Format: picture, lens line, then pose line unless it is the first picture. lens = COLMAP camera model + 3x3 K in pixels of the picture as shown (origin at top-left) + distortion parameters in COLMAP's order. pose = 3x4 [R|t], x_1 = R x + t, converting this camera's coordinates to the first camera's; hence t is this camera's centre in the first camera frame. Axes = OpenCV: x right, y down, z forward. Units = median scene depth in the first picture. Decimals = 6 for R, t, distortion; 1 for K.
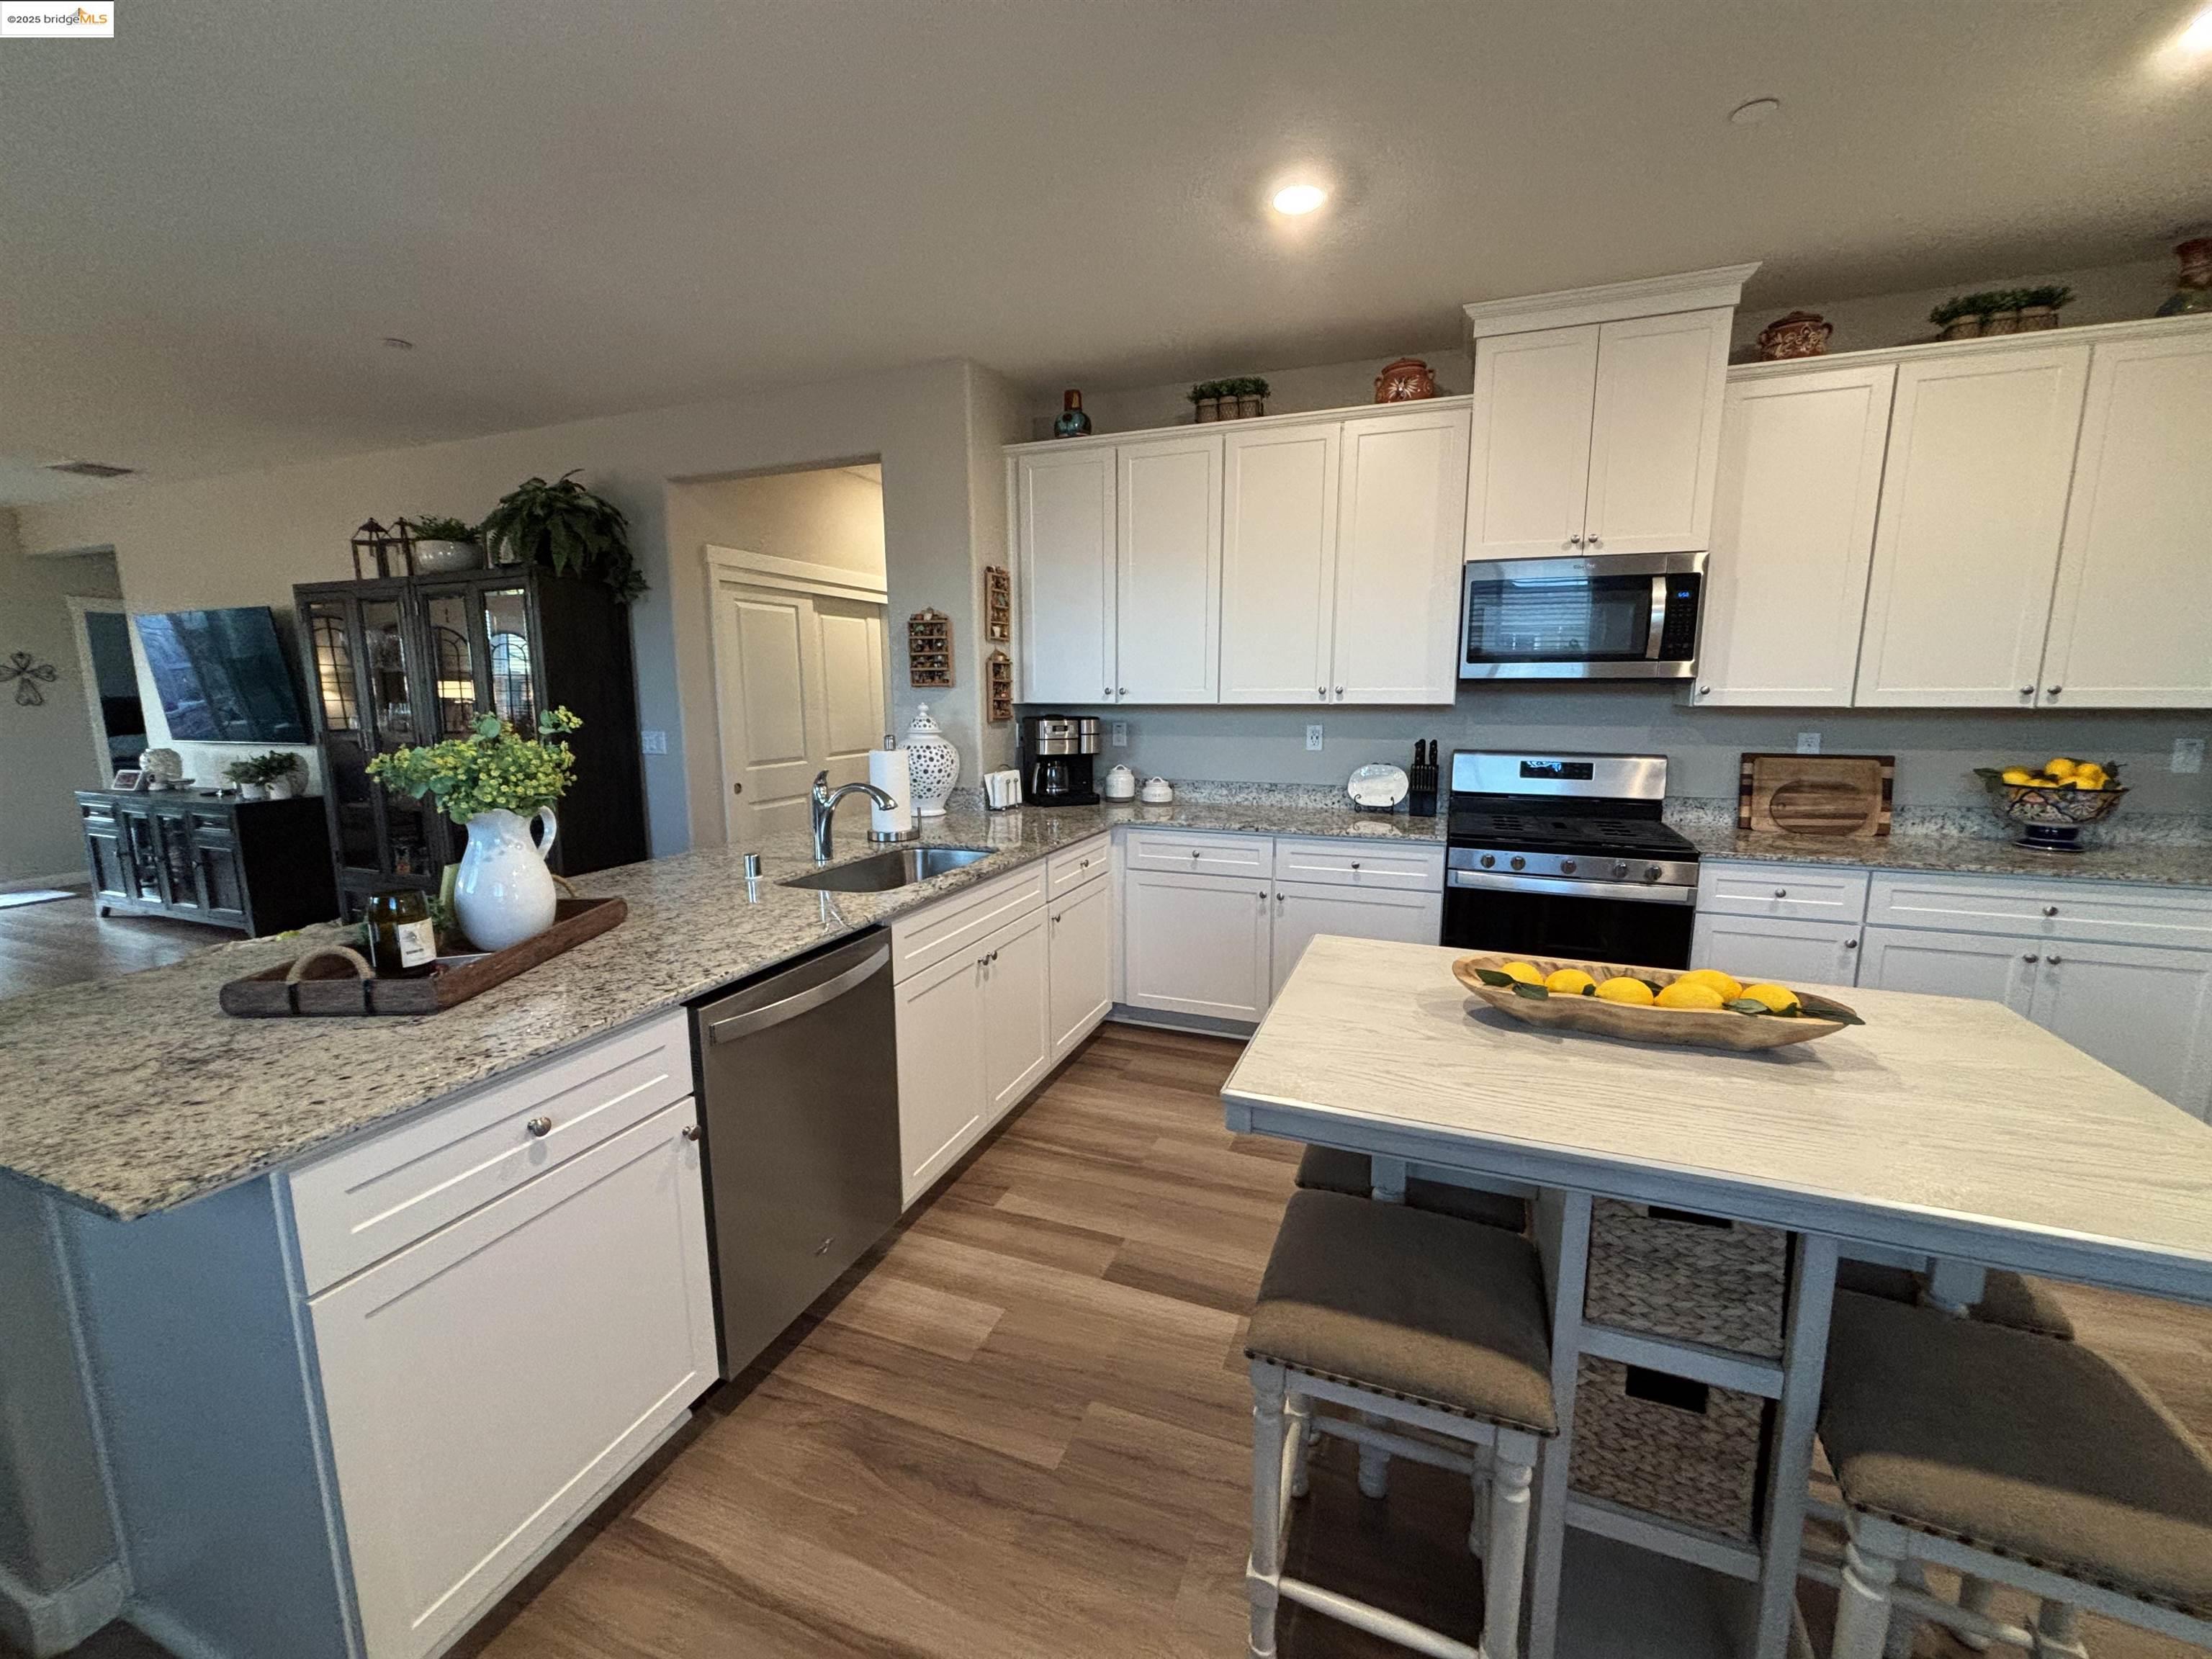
lens RADIAL K [[892.5, 0, 1104.6], [0, 892.5, 827.0], [0, 0, 1]] dist [0.004833, -0.002170]
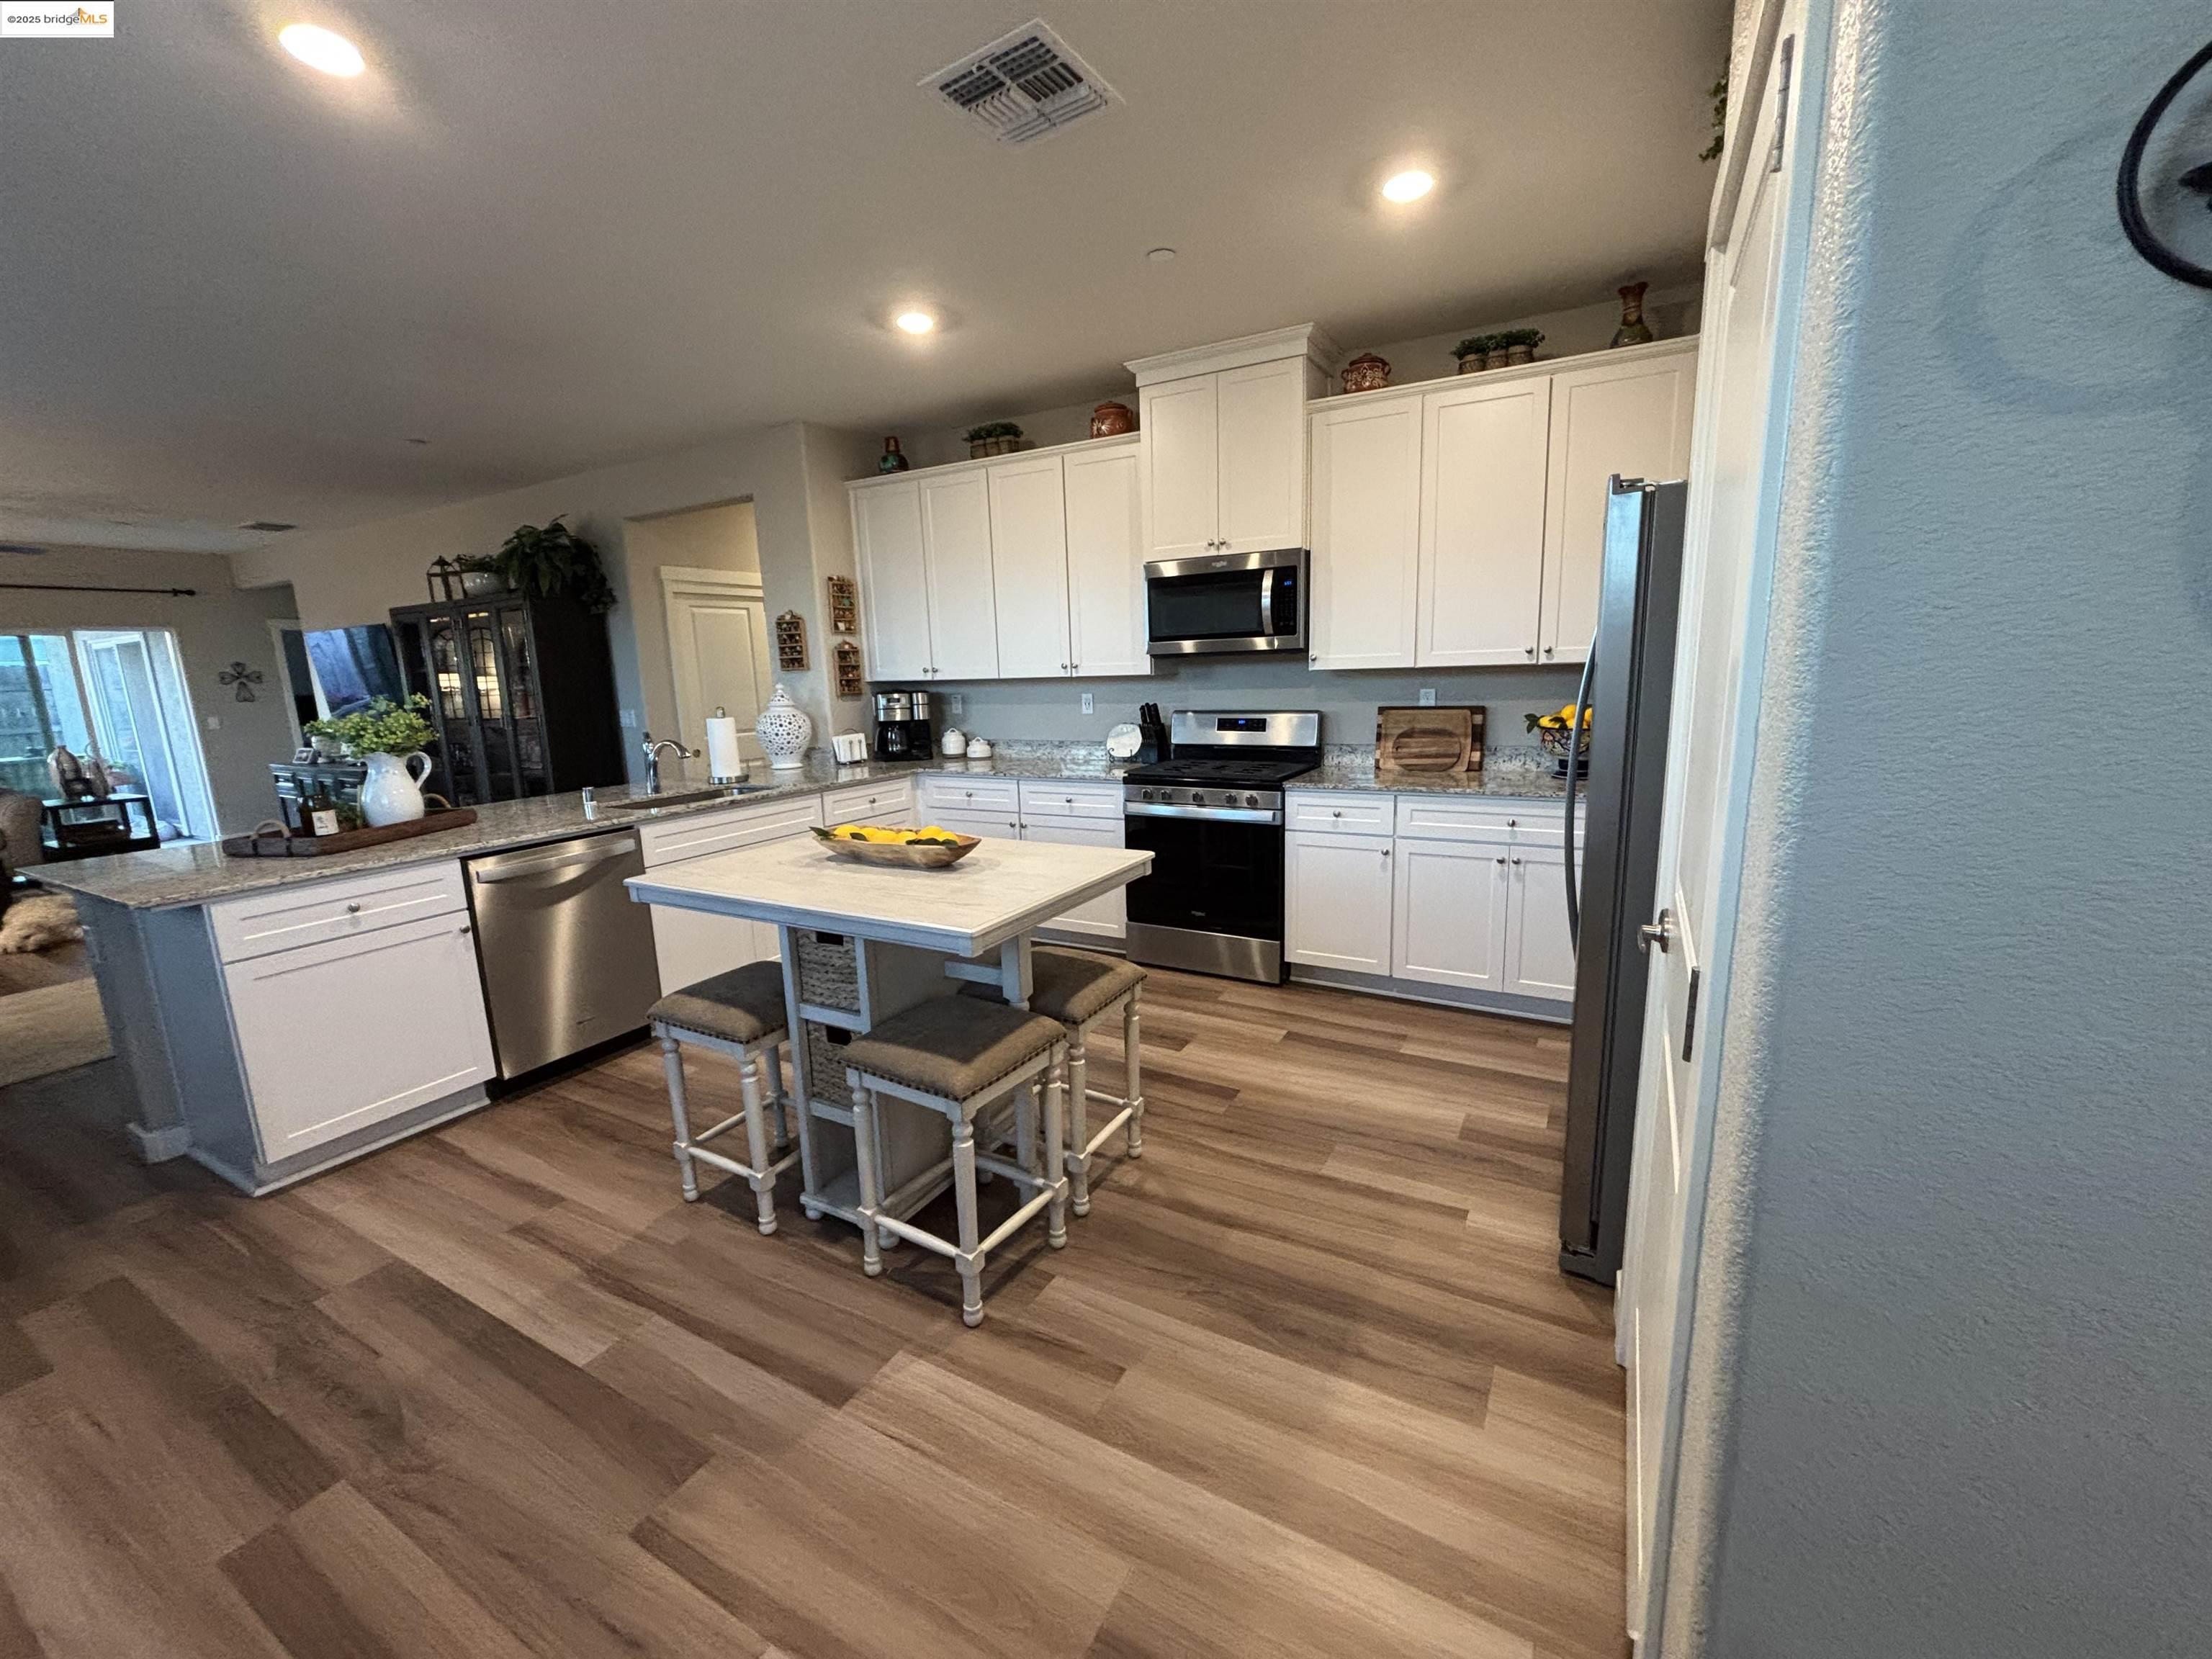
lens RADIAL K [[892.5, 0, 1102.8], [0, 892.5, 828.1], [0, 0, 1]] dist [0.004833, -0.002170]
pose [[0.989192, -0.002667, -0.146599, 0.584669], [0.006754, 0.999602, 0.027390, 0.054472], [0.146468, -0.028084, 0.988817, -0.315681]]
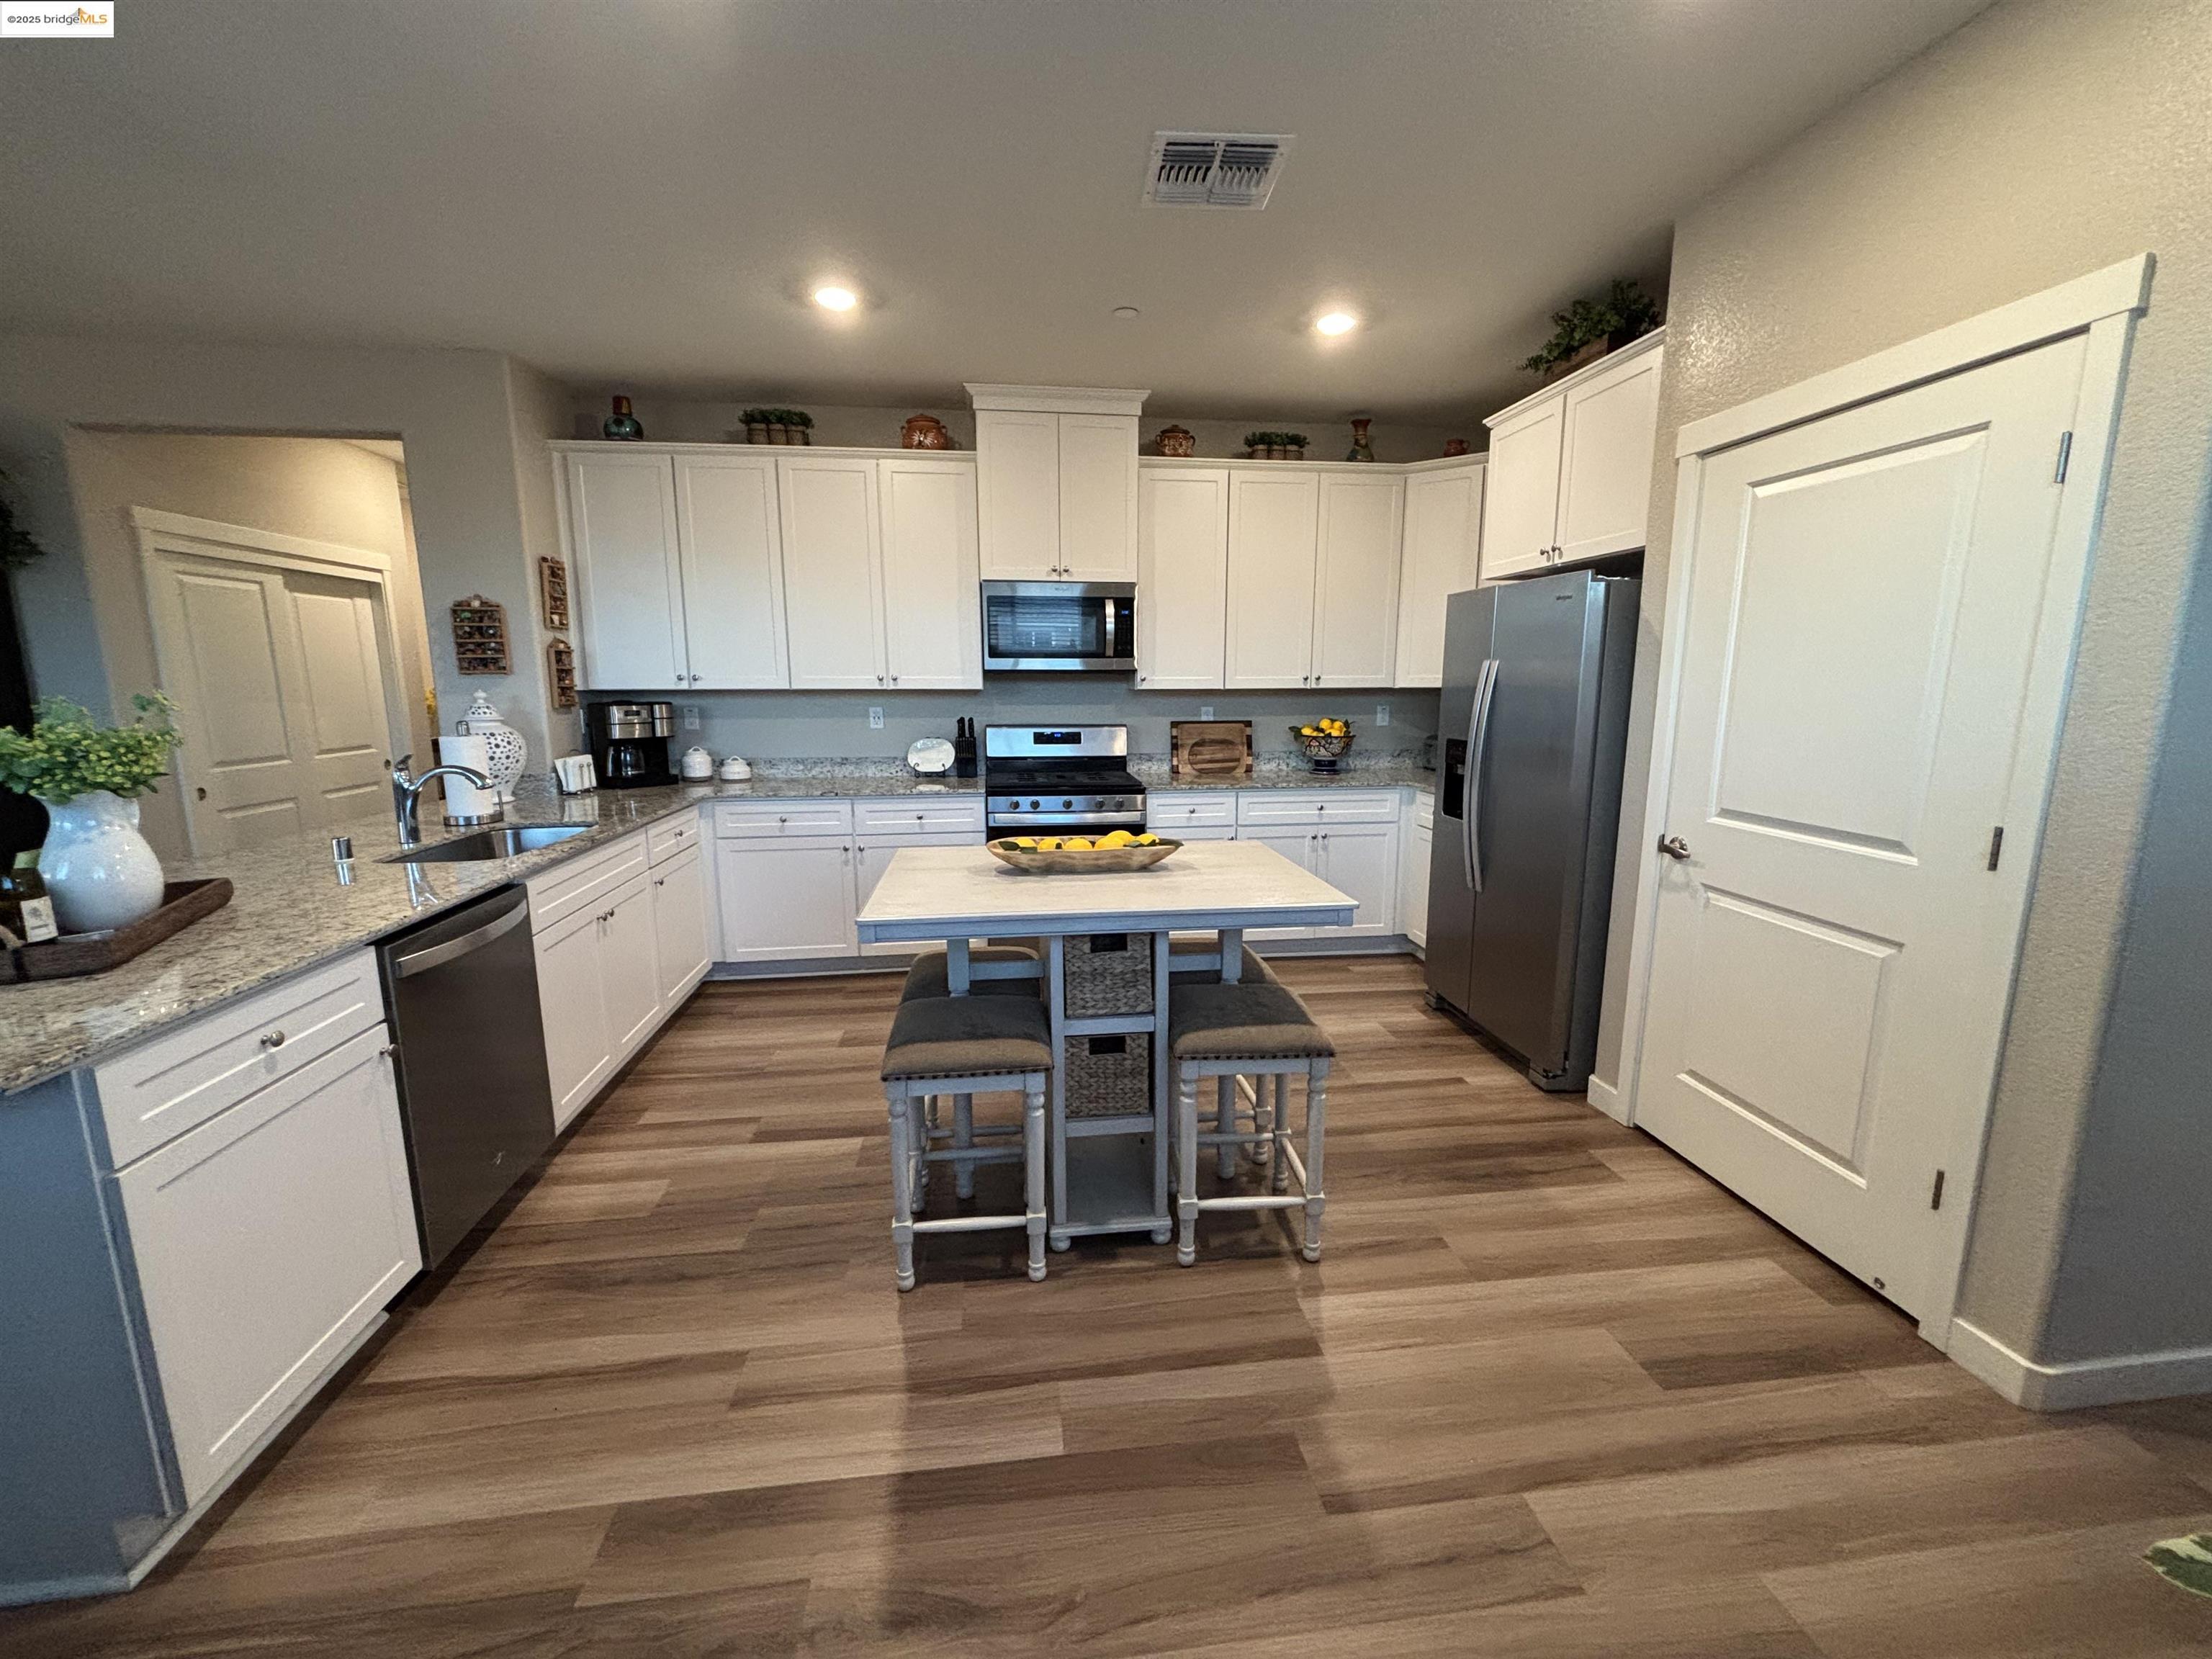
lens RADIAL K [[892.5, 0, 1105.4], [0, 892.5, 829.1], [0, 0, 1]] dist [0.004833, -0.002170]
pose [[0.879012, -0.079348, 0.470150, -0.089286], [0.073670, 0.996816, 0.030498, 0.046020], [-0.471073, 0.007827, 0.882059, -0.263574]]
